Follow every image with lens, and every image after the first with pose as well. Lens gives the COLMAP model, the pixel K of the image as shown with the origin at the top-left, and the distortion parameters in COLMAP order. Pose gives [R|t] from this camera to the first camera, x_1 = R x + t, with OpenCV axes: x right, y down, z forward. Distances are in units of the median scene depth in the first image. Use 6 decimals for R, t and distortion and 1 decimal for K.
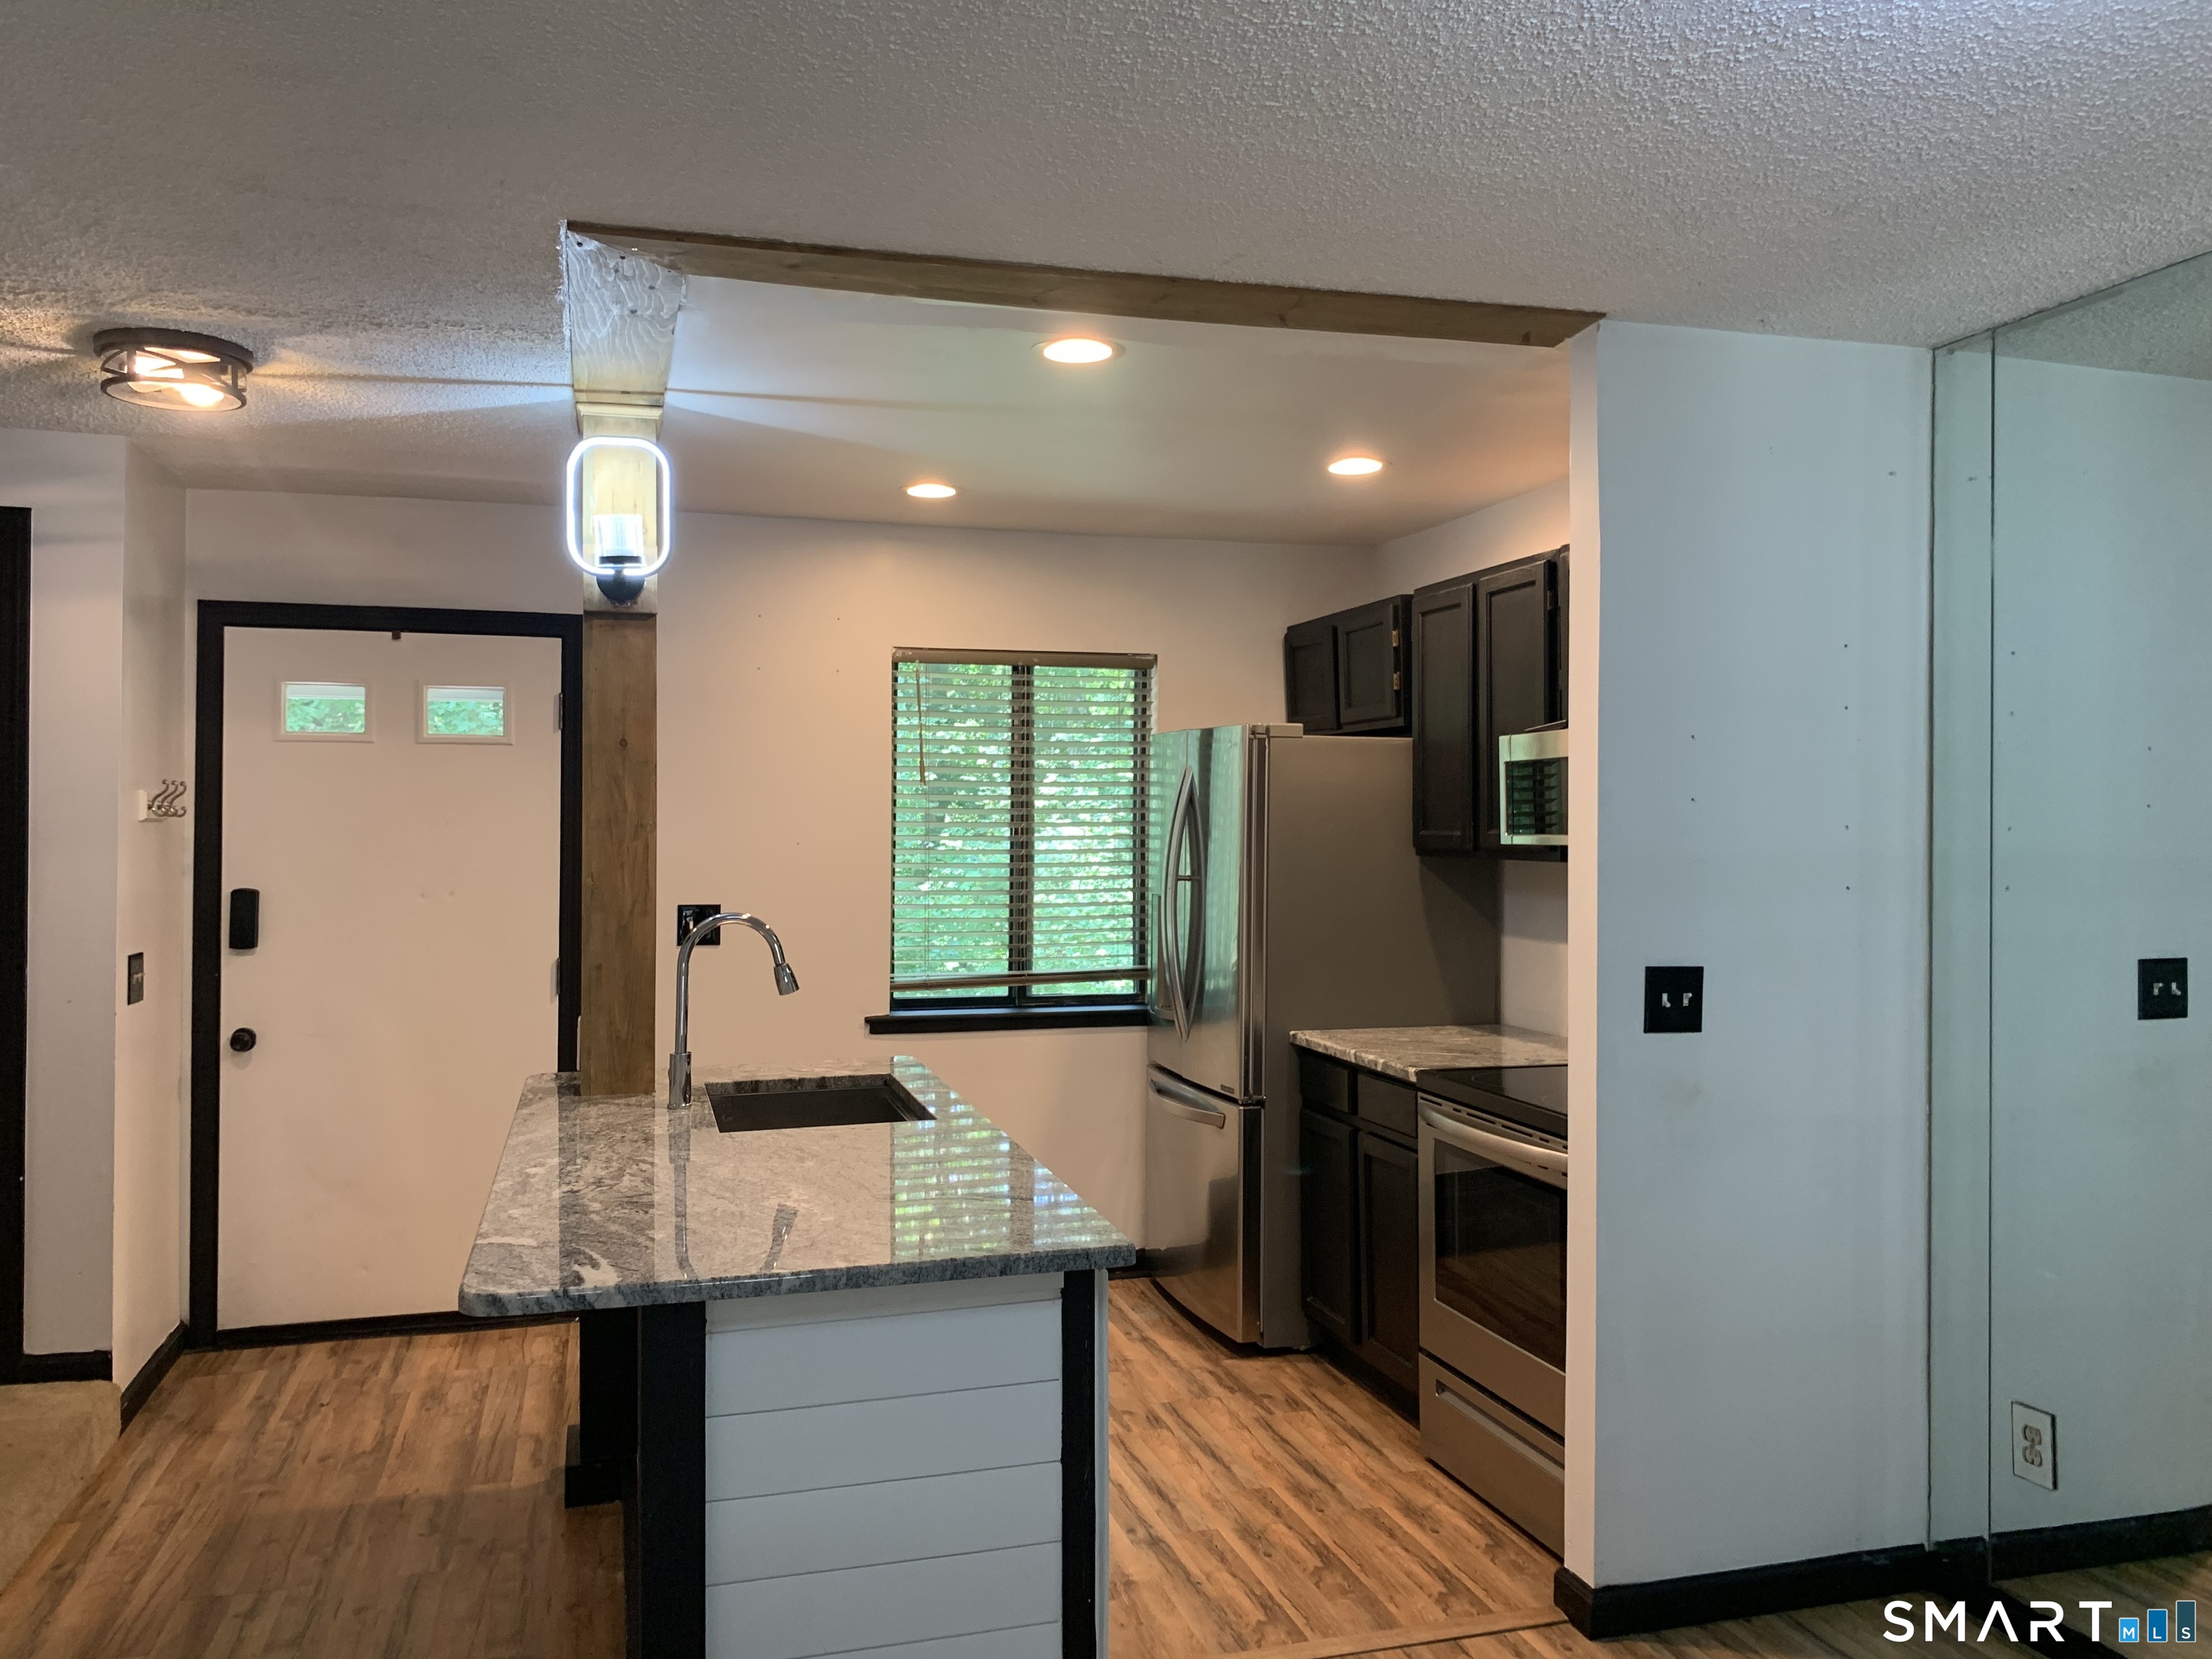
lens RADIAL K [[1693.0, 0, 1105.6], [0, 1693.0, 806.9], [0, 0, 1]] dist [0.024128, -0.030562]
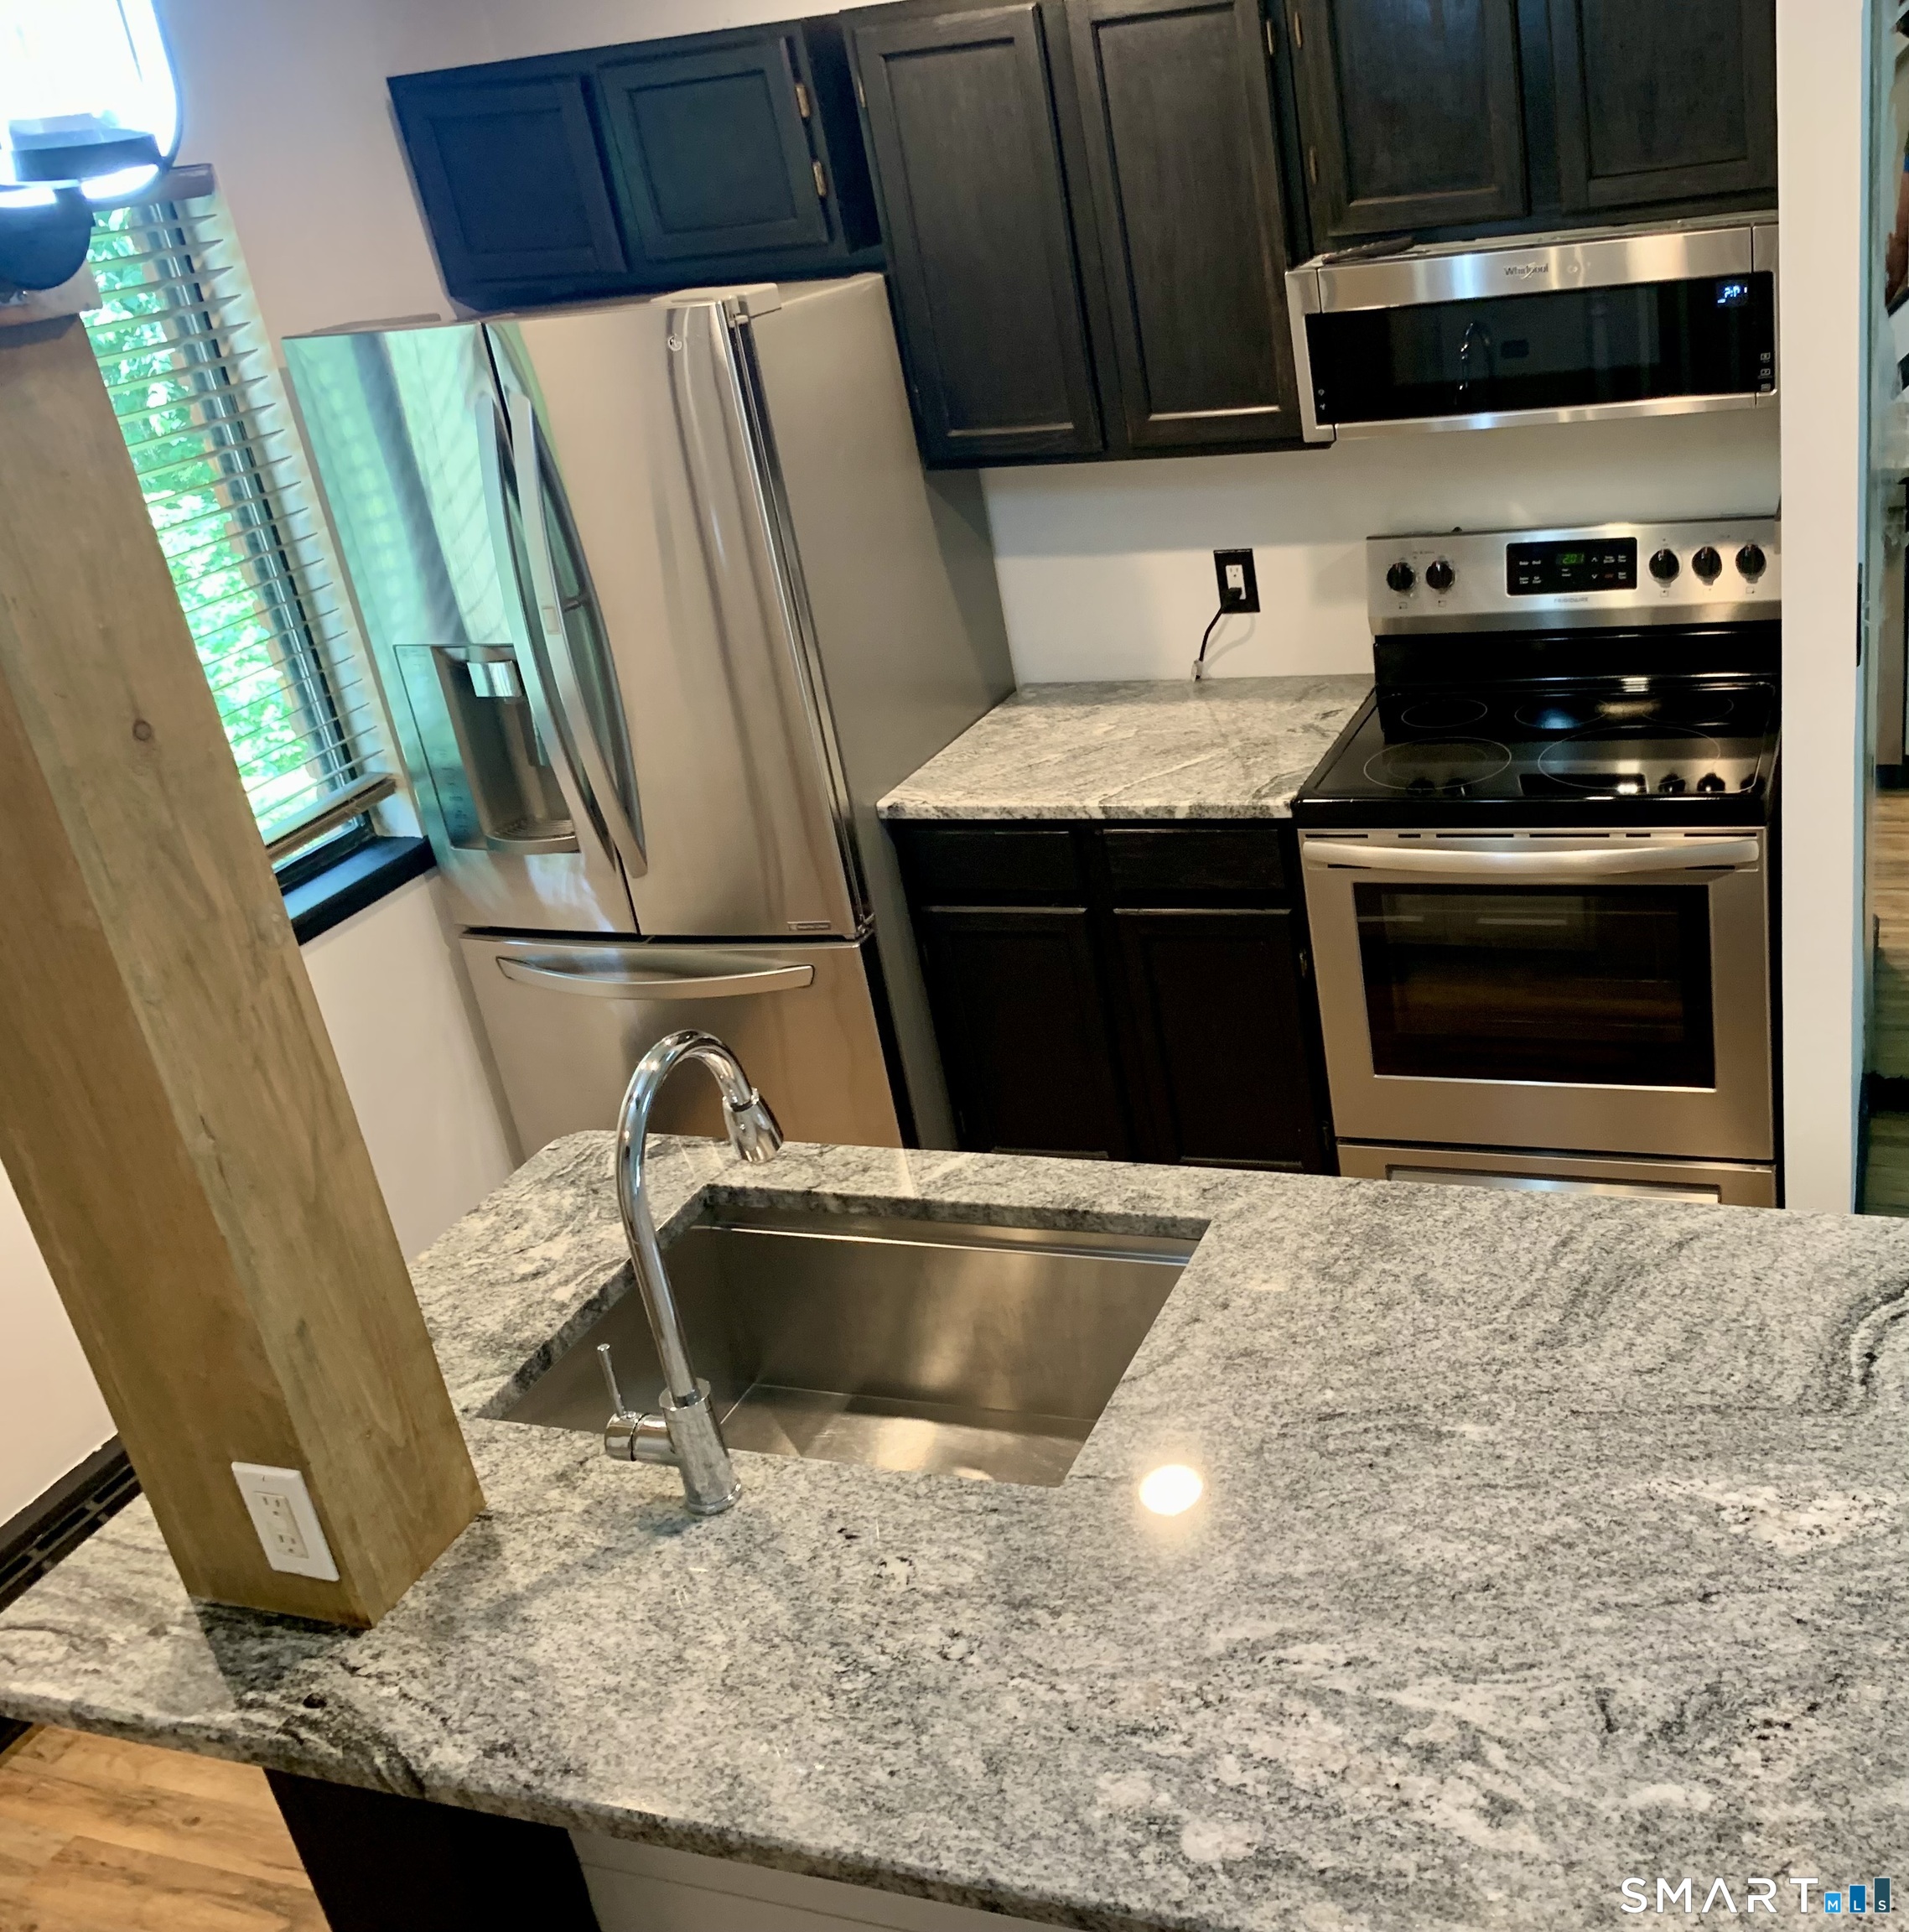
lens RADIAL K [[1974.7, 0, 1258.8], [0, 1974.7, 943.2], [0, 0, 1]] dist [0.003079, 0.000000]
pose [[0.547545, -0.404833, 0.732328, -0.387791], [0.112710, 0.902884, 0.414846, -0.113011], [-0.829151, -0.144607, 0.539998, 0.509193]]
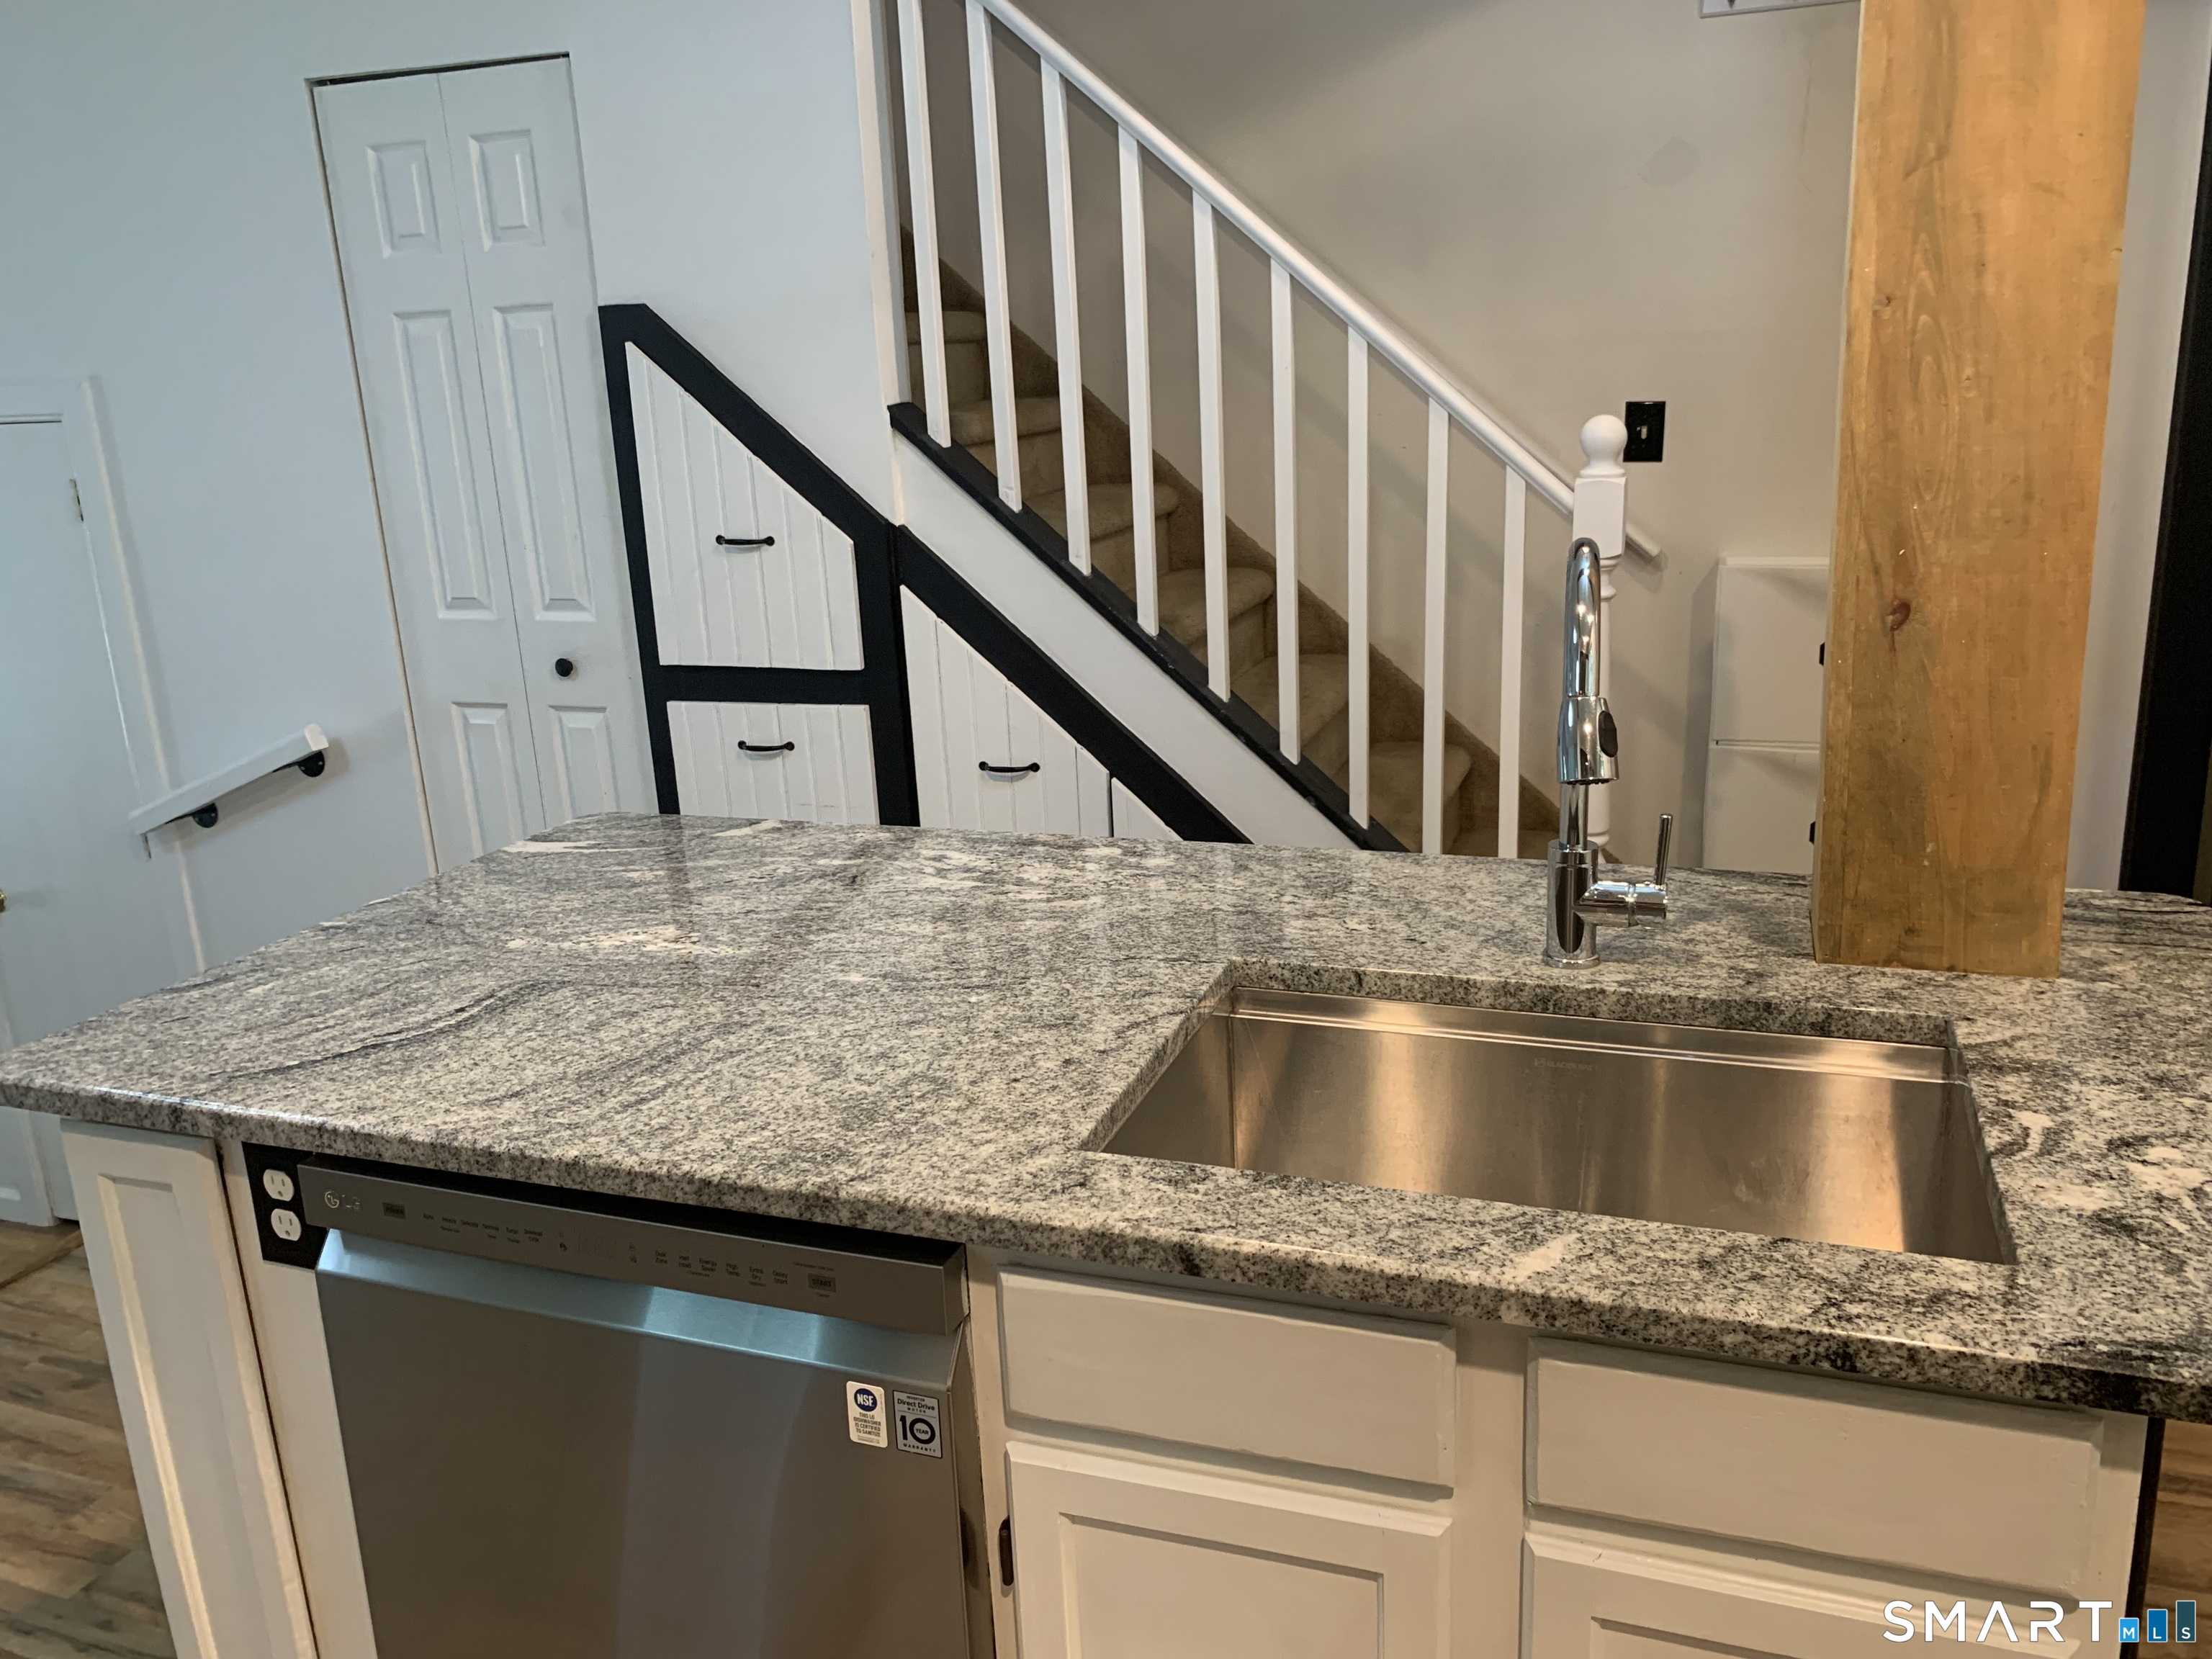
lens RADIAL K [[1693.0, 0, 1122.5], [0, 1693.0, 818.4], [0, 0, 1]] dist [0.024128, -0.030562]
pose [[-0.583808, 0.238503, -0.776070, 0.125968], [0.047768, 0.964313, 0.260420, 0.015055], [0.810485, 0.114964, -0.574367, 0.926180]]
